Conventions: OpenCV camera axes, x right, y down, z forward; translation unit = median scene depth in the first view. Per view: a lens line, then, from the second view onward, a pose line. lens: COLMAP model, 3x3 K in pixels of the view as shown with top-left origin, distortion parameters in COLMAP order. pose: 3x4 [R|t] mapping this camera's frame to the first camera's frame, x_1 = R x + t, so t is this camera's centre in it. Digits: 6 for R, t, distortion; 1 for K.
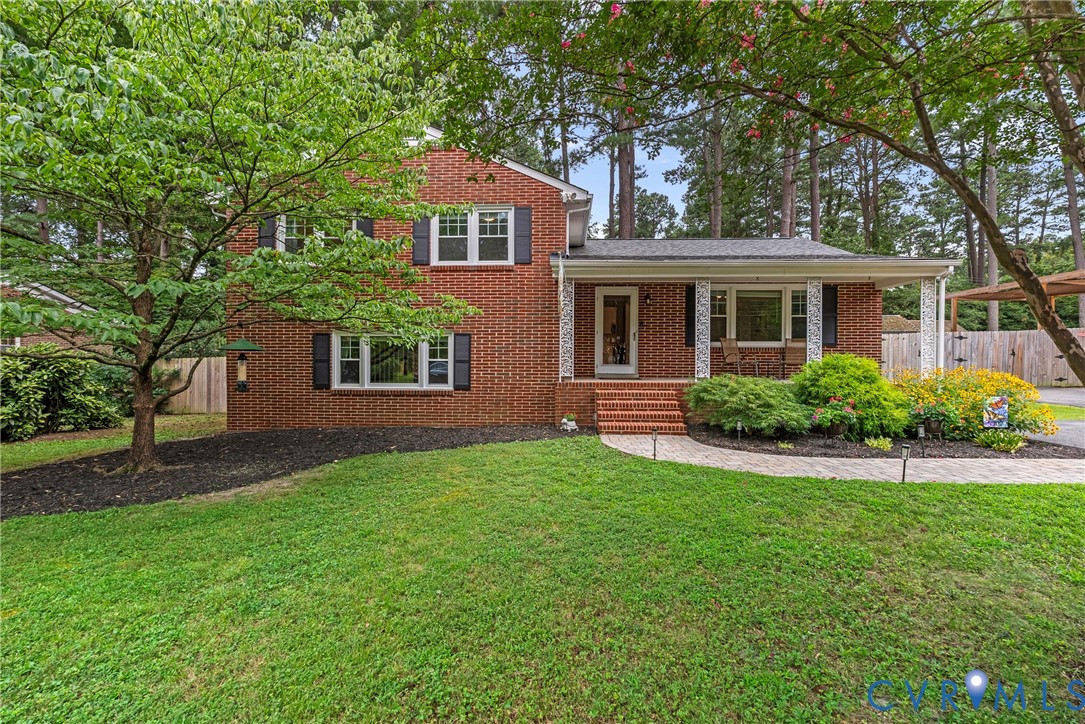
lens RADIAL K [[484.1, 0, 547.3], [0, 484.1, 360.2], [0, 0, 1]] dist [-0.001589, -0.000099]
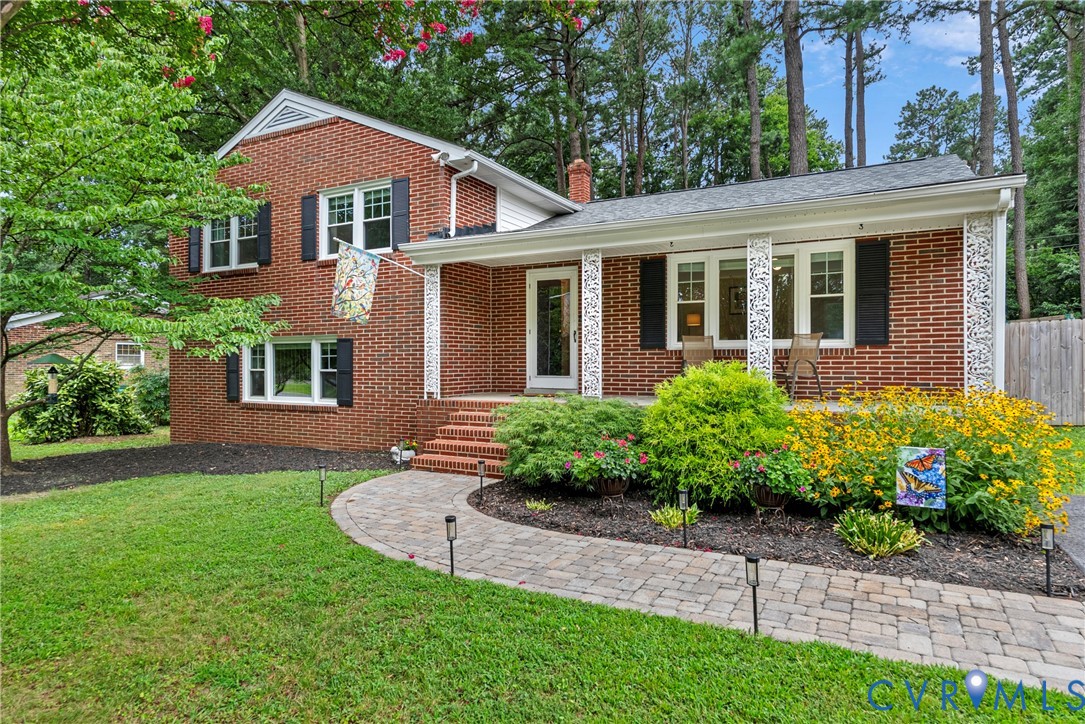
lens RADIAL K [[634.5, 0, 541.5], [0, 634.5, 360.1], [0, 0, 1]] dist [0.002232, 0.000116]
pose [[0.901963, -0.007702, -0.431744, 0.598343], [0.006618, 0.999970, -0.004014, -0.011765], [0.431762, 0.000763, 0.901987, 0.153543]]
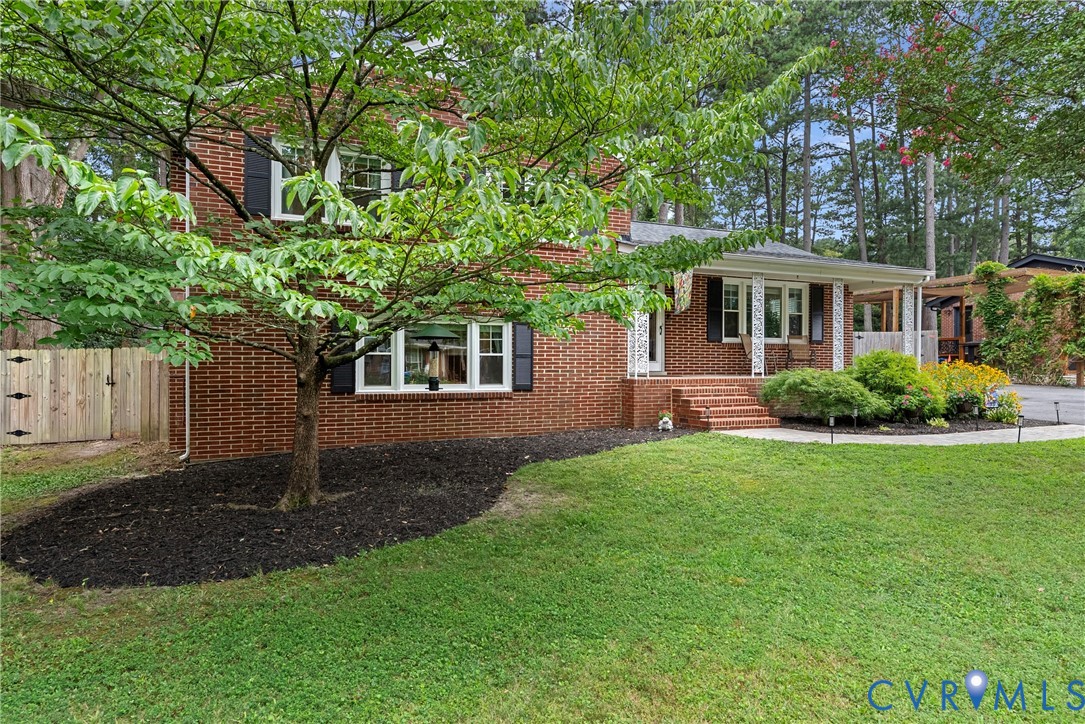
lens RADIAL K [[675.5, 0, 540.4], [0, 675.5, 365.6], [0, 0, 1]] dist [0.002161, 0.001361]
pose [[0.894209, -0.003832, 0.447633, -0.656898], [0.002933, 0.999992, 0.002702, 0.014848], [-0.447640, -0.001104, 0.894213, -0.042869]]
